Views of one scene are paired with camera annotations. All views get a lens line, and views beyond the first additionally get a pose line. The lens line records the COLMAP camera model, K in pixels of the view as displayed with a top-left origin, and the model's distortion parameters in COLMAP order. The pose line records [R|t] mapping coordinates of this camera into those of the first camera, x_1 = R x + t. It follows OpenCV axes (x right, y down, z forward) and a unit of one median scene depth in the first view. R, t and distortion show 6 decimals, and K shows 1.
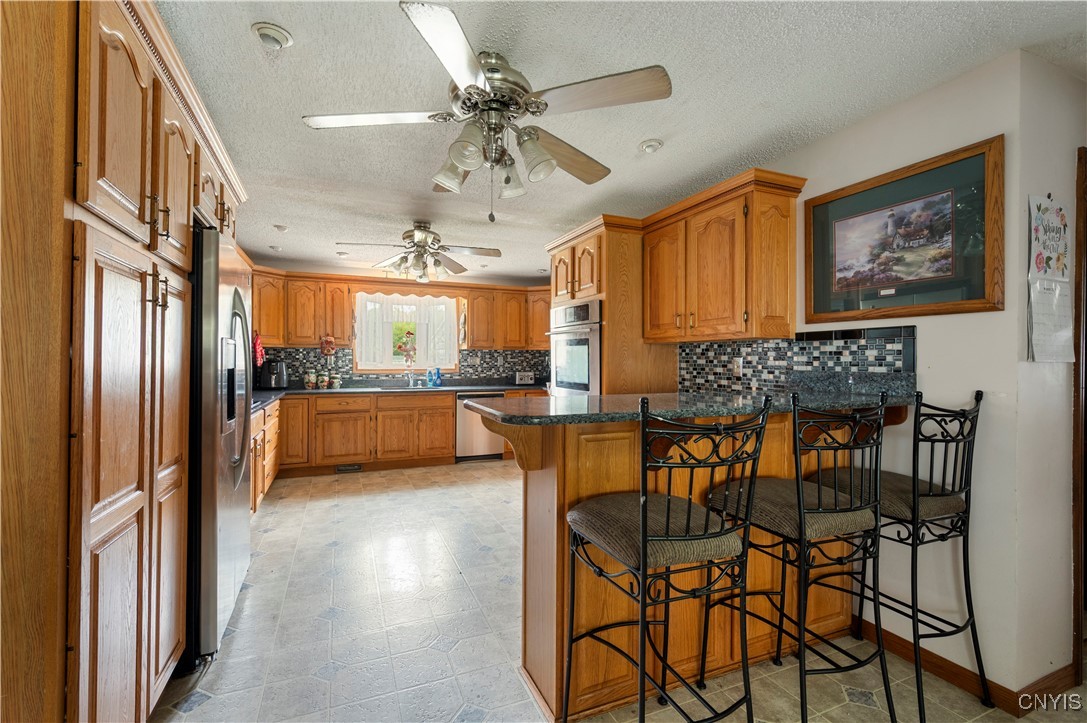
lens RADIAL K [[481.9, 0, 543.5], [0, 481.9, 361.5], [0, 0, 1]] dist [-0.002012, -0.000112]
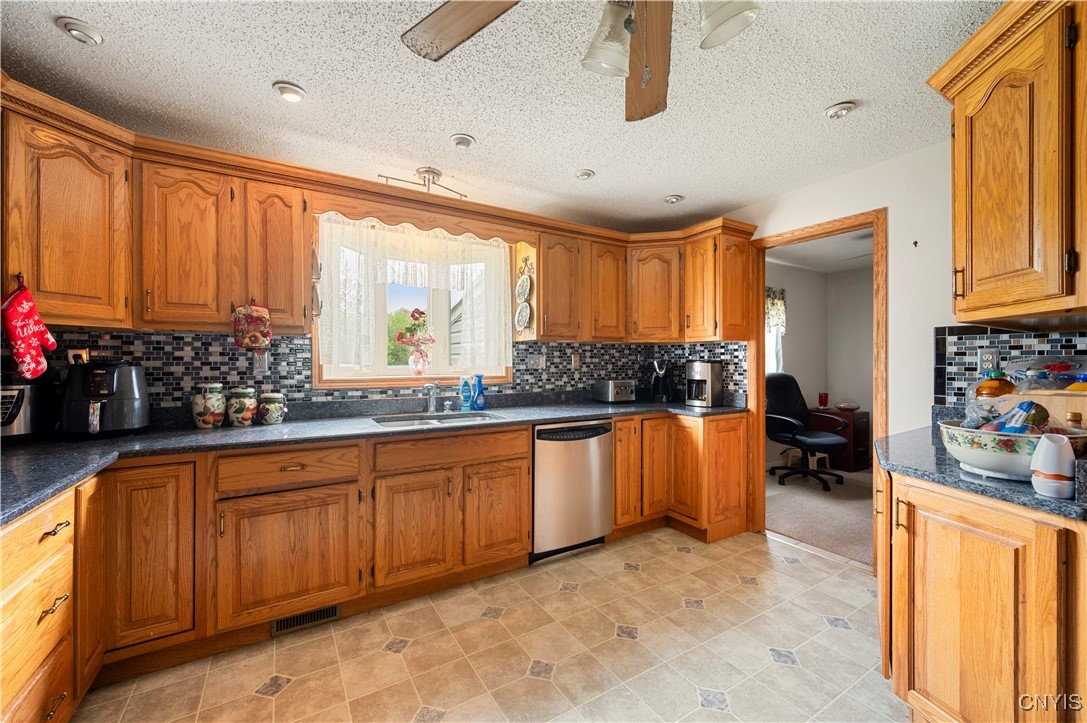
lens RADIAL K [[432.6, 0, 540.9], [0, 432.6, 359.9], [0, 0, 1]] dist [-0.000036, -0.000031]
pose [[0.990257, -0.003935, 0.139197, -0.243251], [0.004842, 0.999969, -0.006181, -0.000418], [-0.139169, 0.006795, 0.990245, 0.573447]]
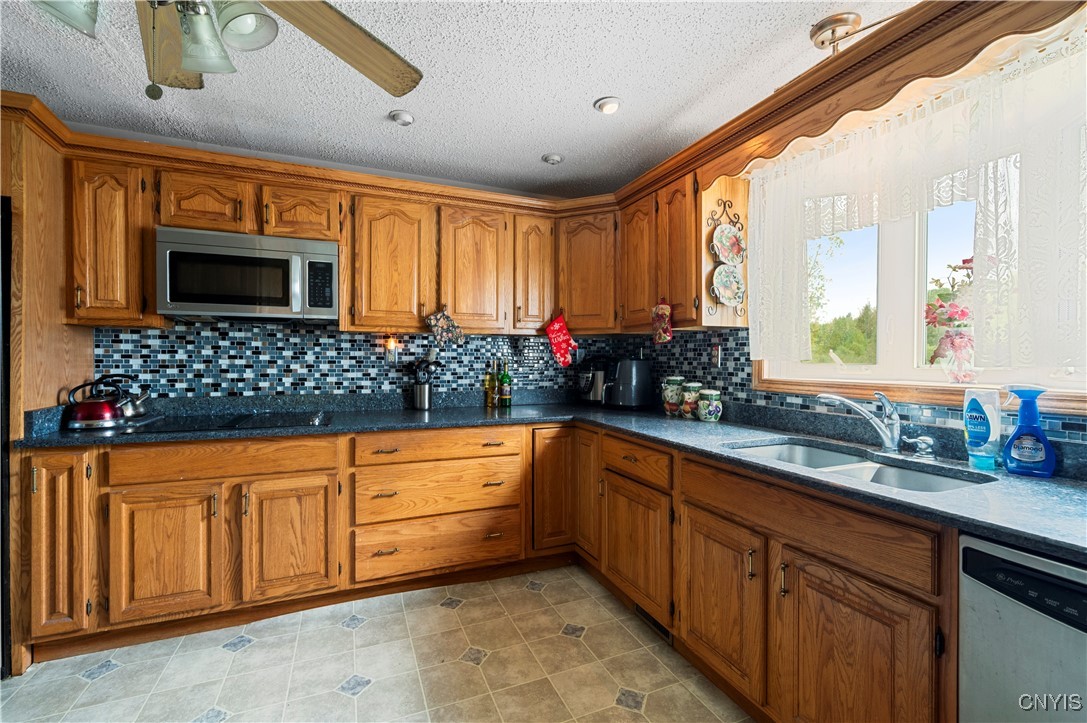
lens RADIAL K [[464.5, 0, 543.5], [0, 464.5, 361.5], [0, 0, 1]] dist [-0.000091, -0.000093]
pose [[-0.011770, 0.002612, -0.999927, -0.006798], [-0.004405, 0.999987, 0.002664, 0.001335], [0.999921, 0.004437, -0.011758, 0.874458]]
